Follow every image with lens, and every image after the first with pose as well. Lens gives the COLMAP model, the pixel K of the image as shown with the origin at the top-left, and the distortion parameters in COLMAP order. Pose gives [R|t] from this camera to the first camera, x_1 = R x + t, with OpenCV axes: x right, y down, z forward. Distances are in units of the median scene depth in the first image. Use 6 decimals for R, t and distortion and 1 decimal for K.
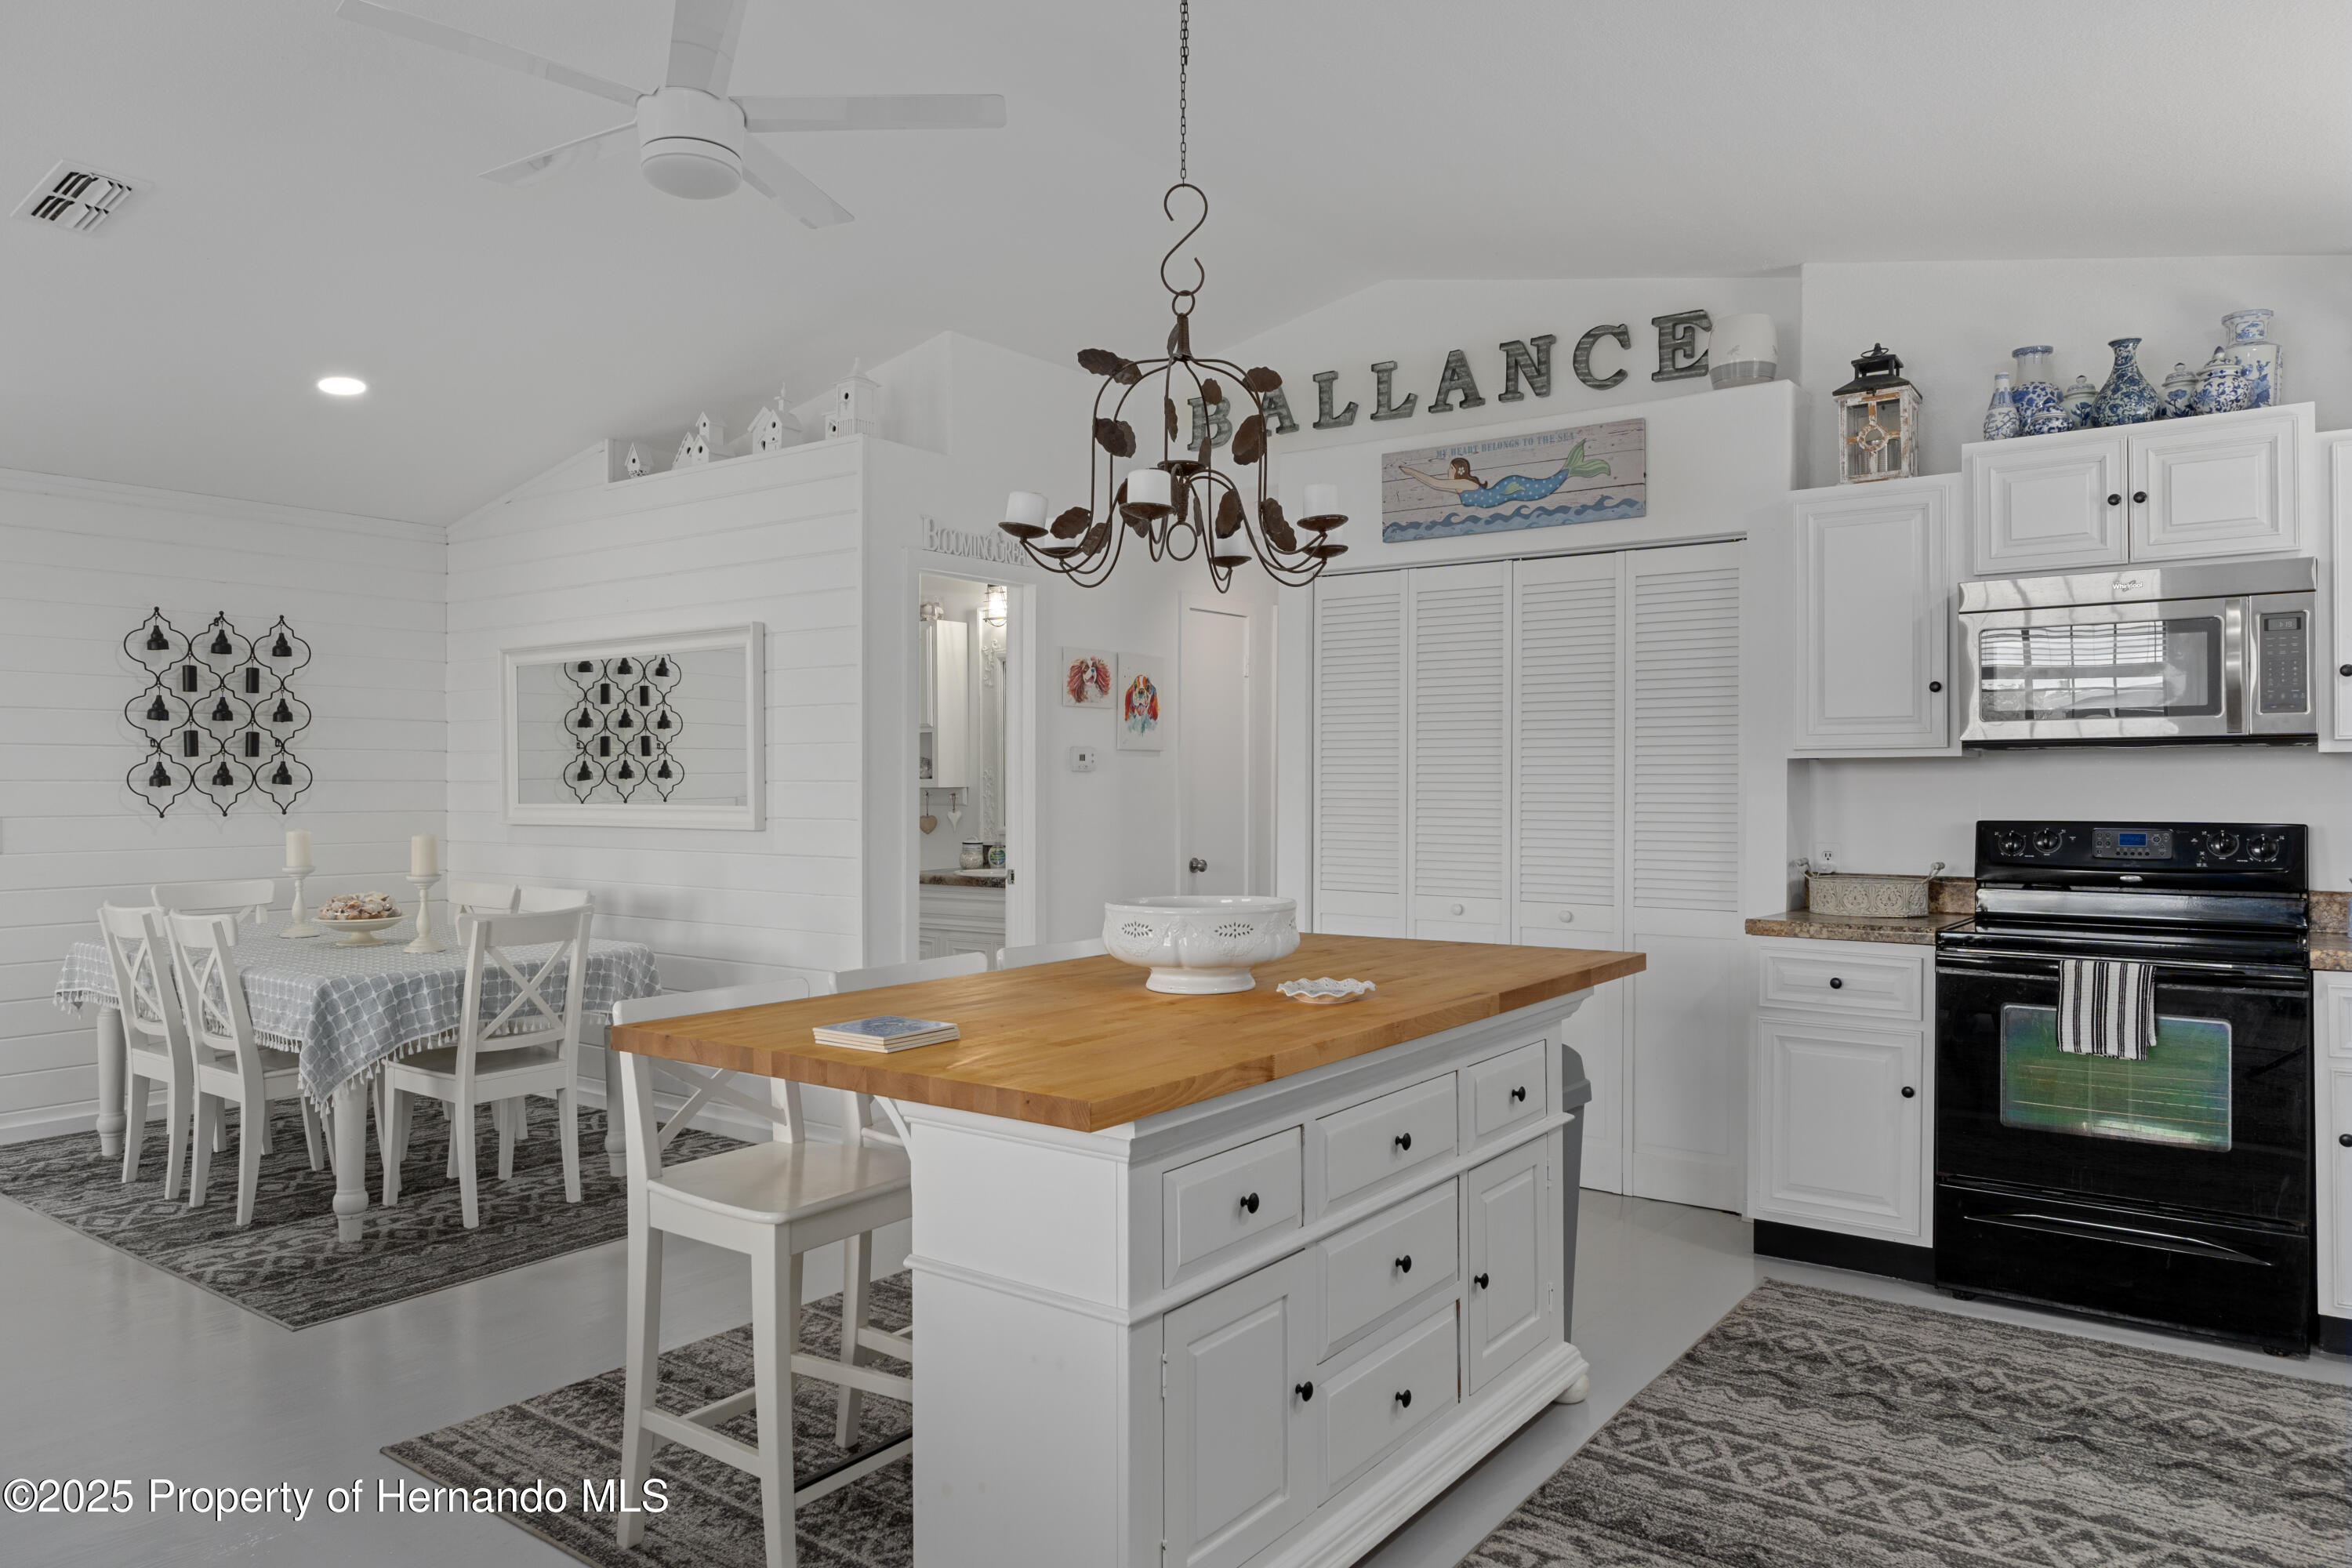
lens RADIAL K [[1521.4, 0, 1198.7], [0, 1521.4, 791.5], [0, 0, 1]] dist [-0.000900, 0.003272]
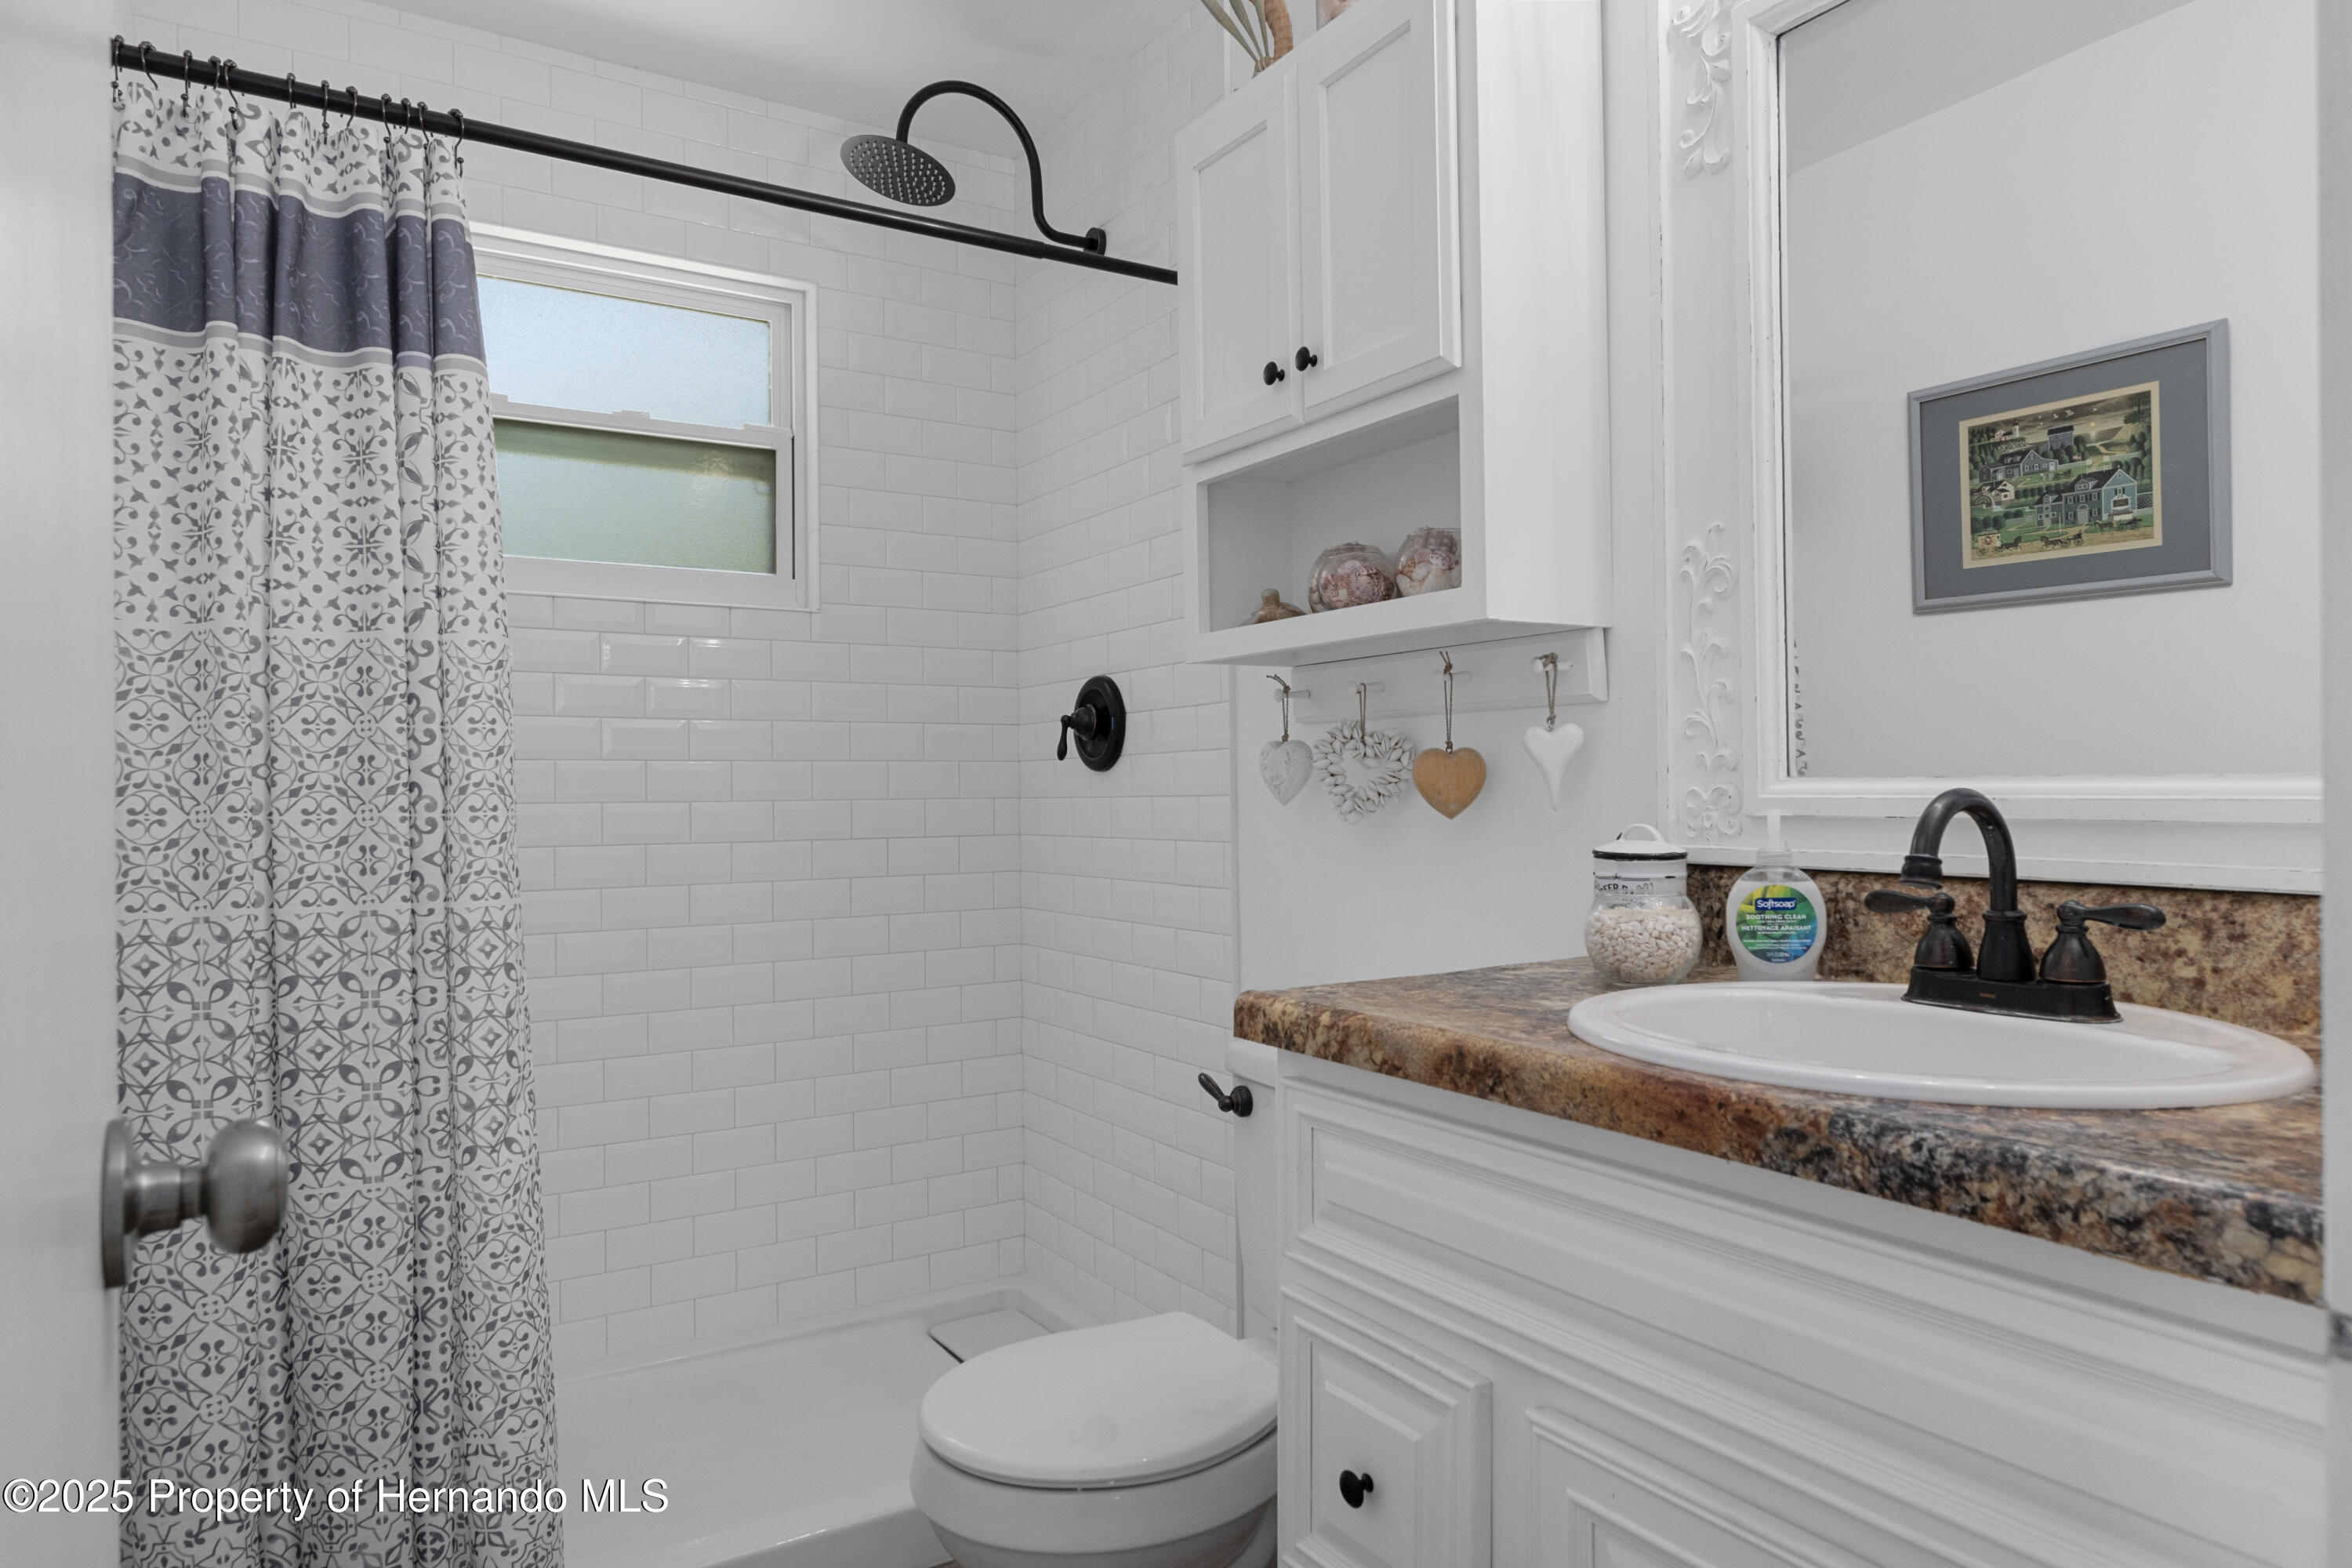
lens RADIAL K [[1431.0, 0, 1176.0], [0, 1431.0, 784.0], [0, 0, 1]] dist [-0.008517, -0.004478]
pose [[0.927957, -0.004992, -0.372654, -0.177267], [-0.002131, 0.999823, -0.018698, 0.036326], [0.372681, 0.018145, 0.927782, 1.034060]]
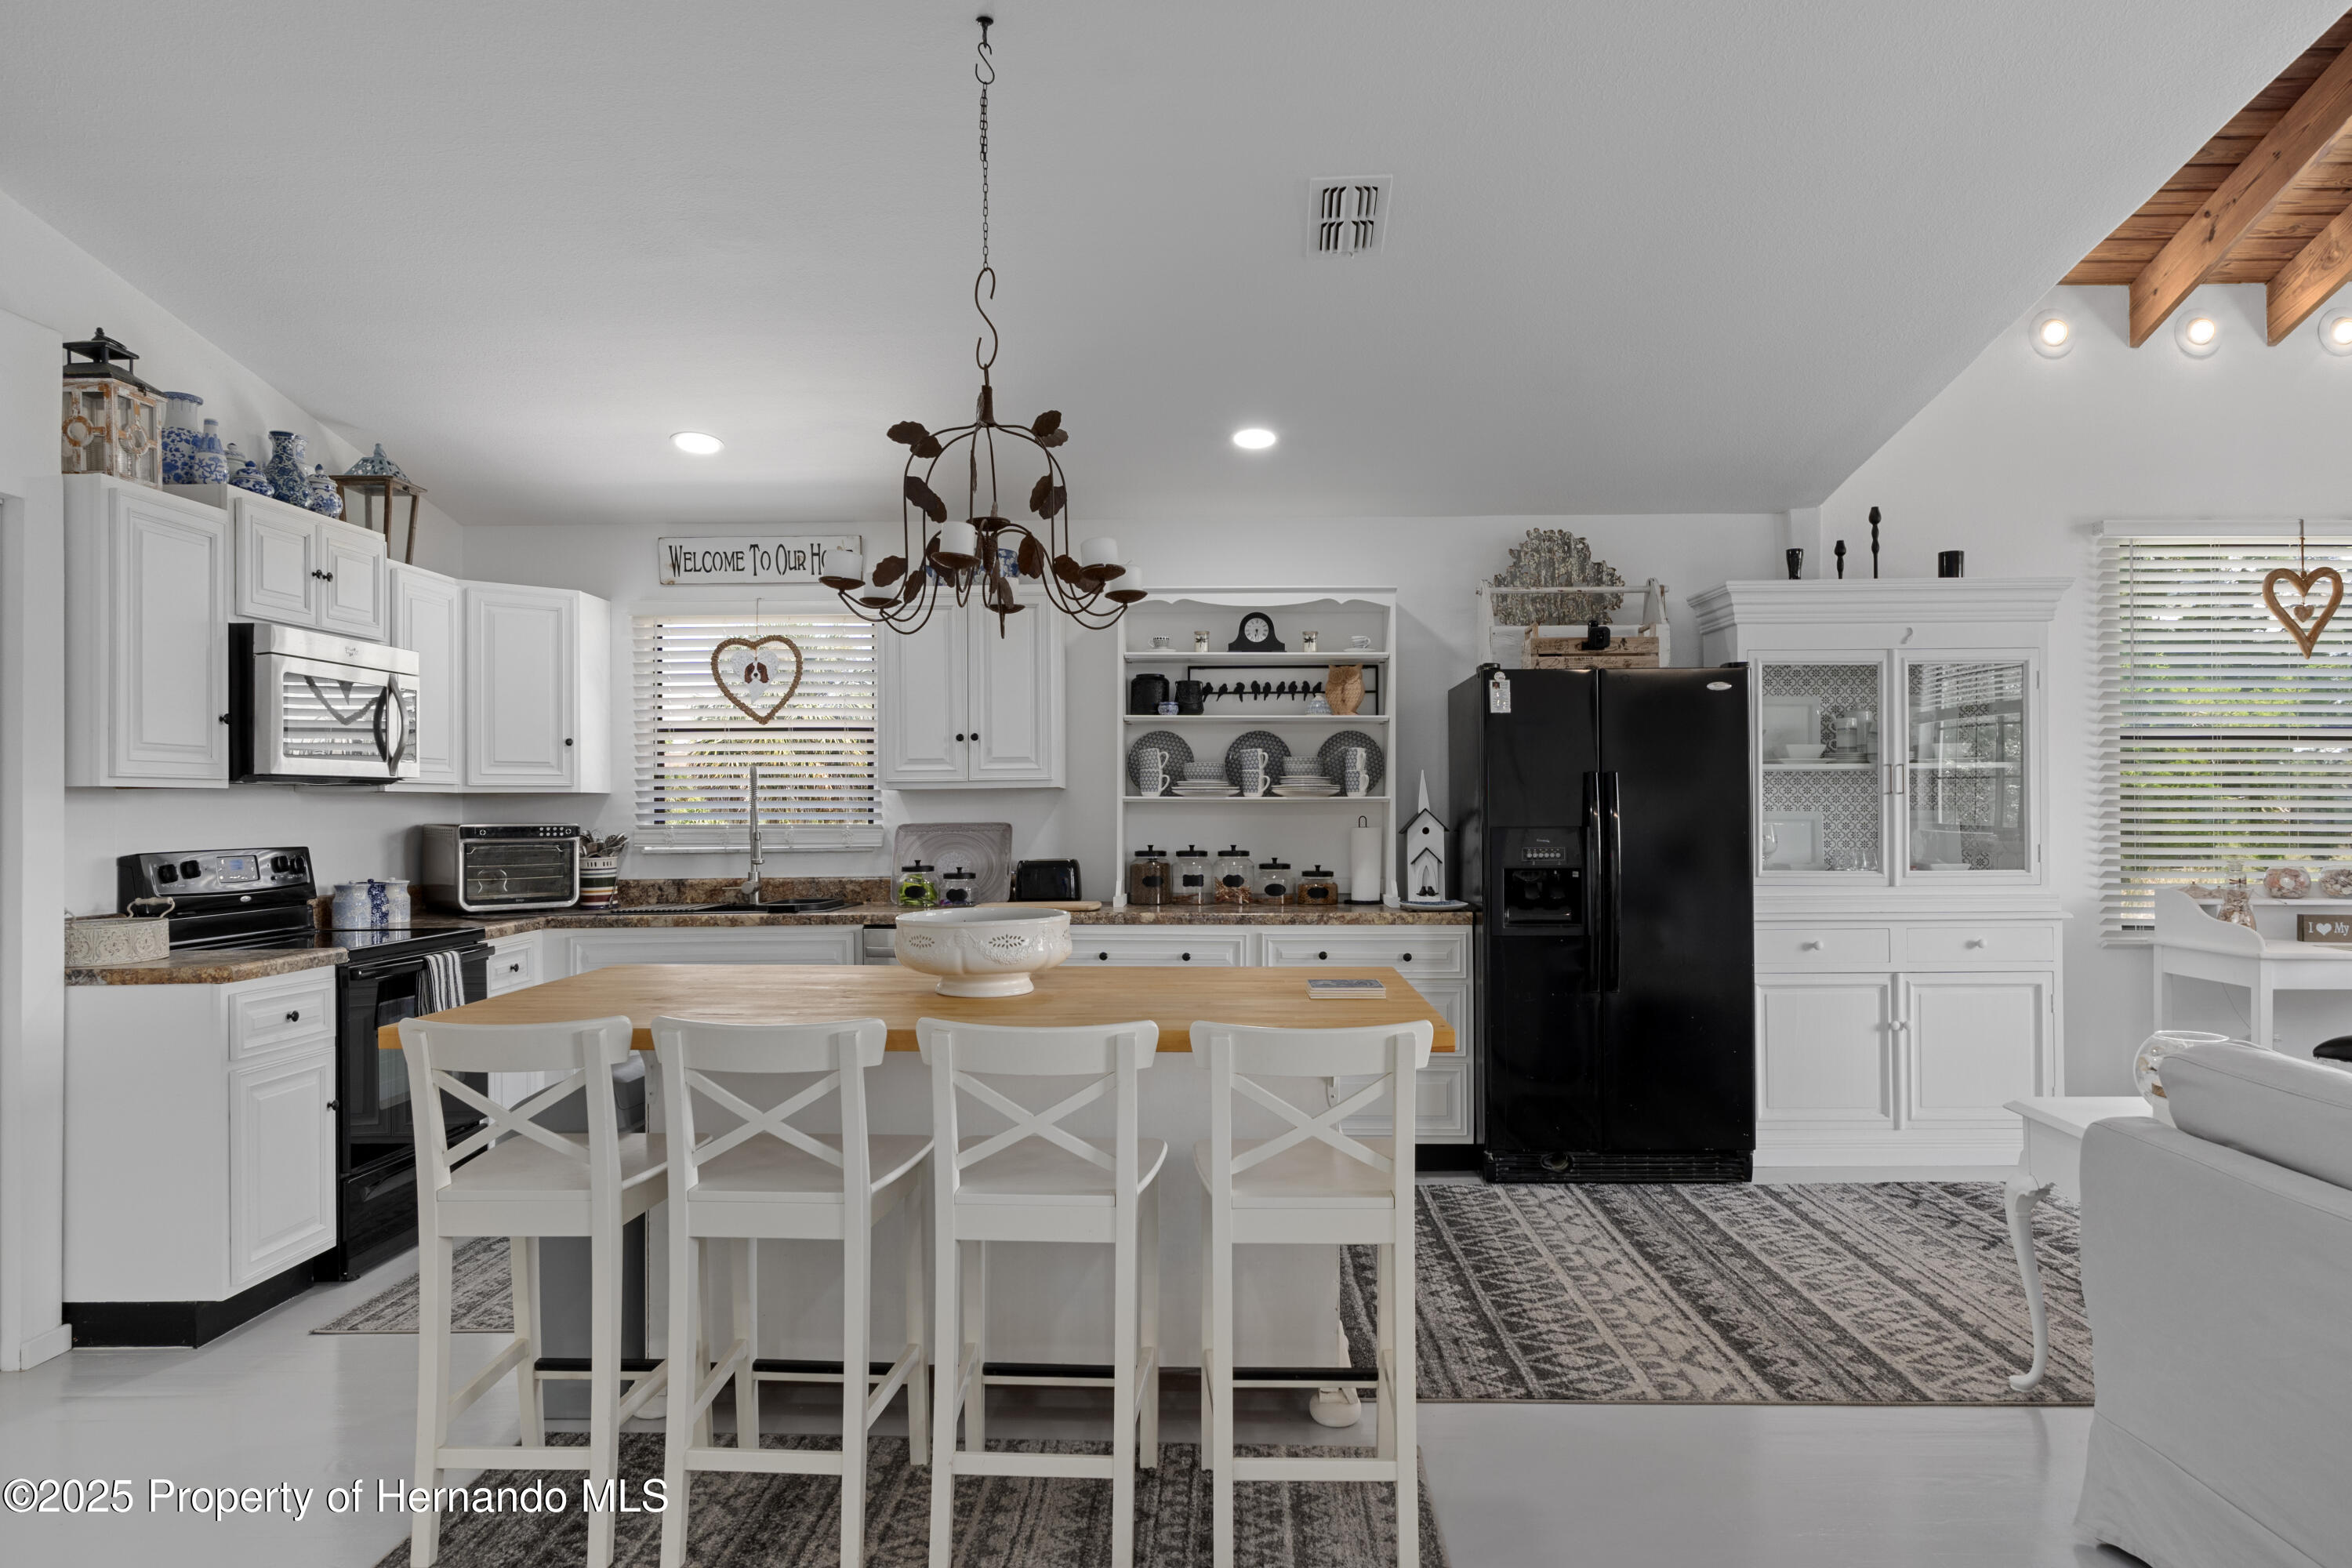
lens RADIAL K [[1469.5, 0, 1186.2], [0, 1469.5, 814.0], [0, 0, 1]] dist [0.004533, 0.003427]
pose [[-0.564199, 0.002231, 0.825636, -0.535259], [0.013768, 0.999883, 0.006706, -0.003183], [-0.825524, 0.015151, -0.564163, 0.812084]]
